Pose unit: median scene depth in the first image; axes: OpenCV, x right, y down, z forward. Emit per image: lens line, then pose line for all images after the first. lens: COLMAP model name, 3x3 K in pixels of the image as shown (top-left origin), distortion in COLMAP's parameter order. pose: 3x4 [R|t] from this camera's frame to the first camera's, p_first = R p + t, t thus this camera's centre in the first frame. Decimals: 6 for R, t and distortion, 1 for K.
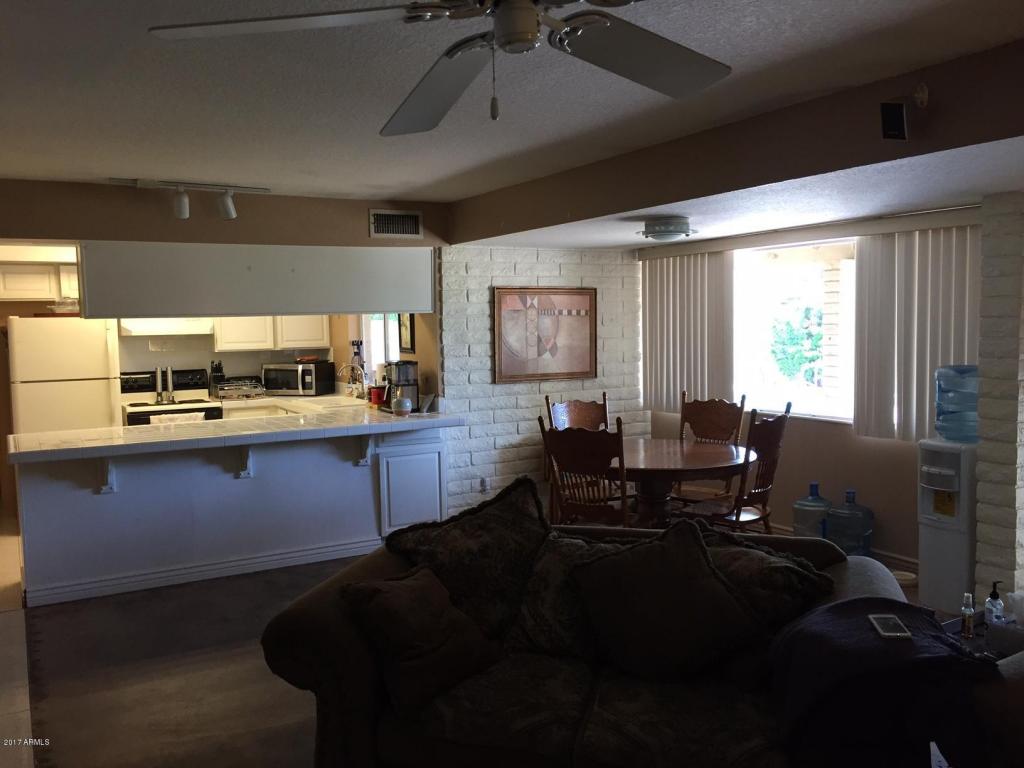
lens RADIAL K [[866.1, 0, 509.6], [0, 866.1, 382.6], [0, 0, 1]] dist [0.064499, -0.097740]
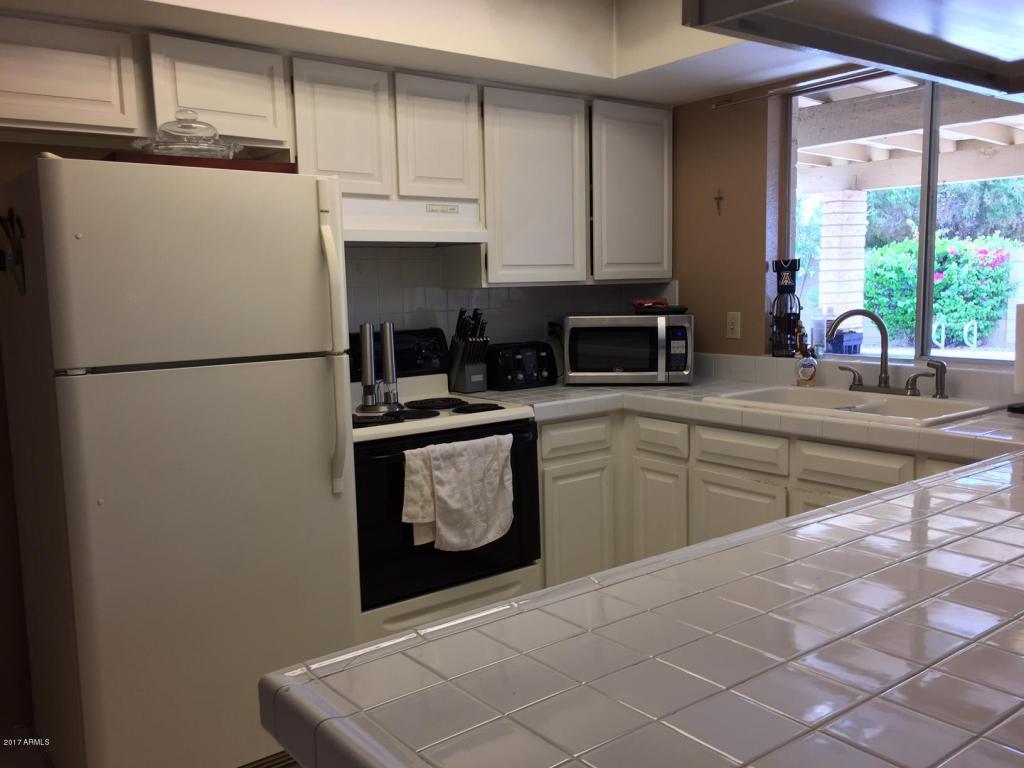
lens RADIAL K [[866.1, 0, 509.6], [0, 866.1, 382.6], [0, 0, 1]] dist [0.064499, -0.097740]
pose [[0.991460, -0.018889, 0.129039, -0.377451], [0.013437, 0.998985, 0.042994, -0.006325], [-0.129721, -0.040893, 0.990707, 0.565353]]
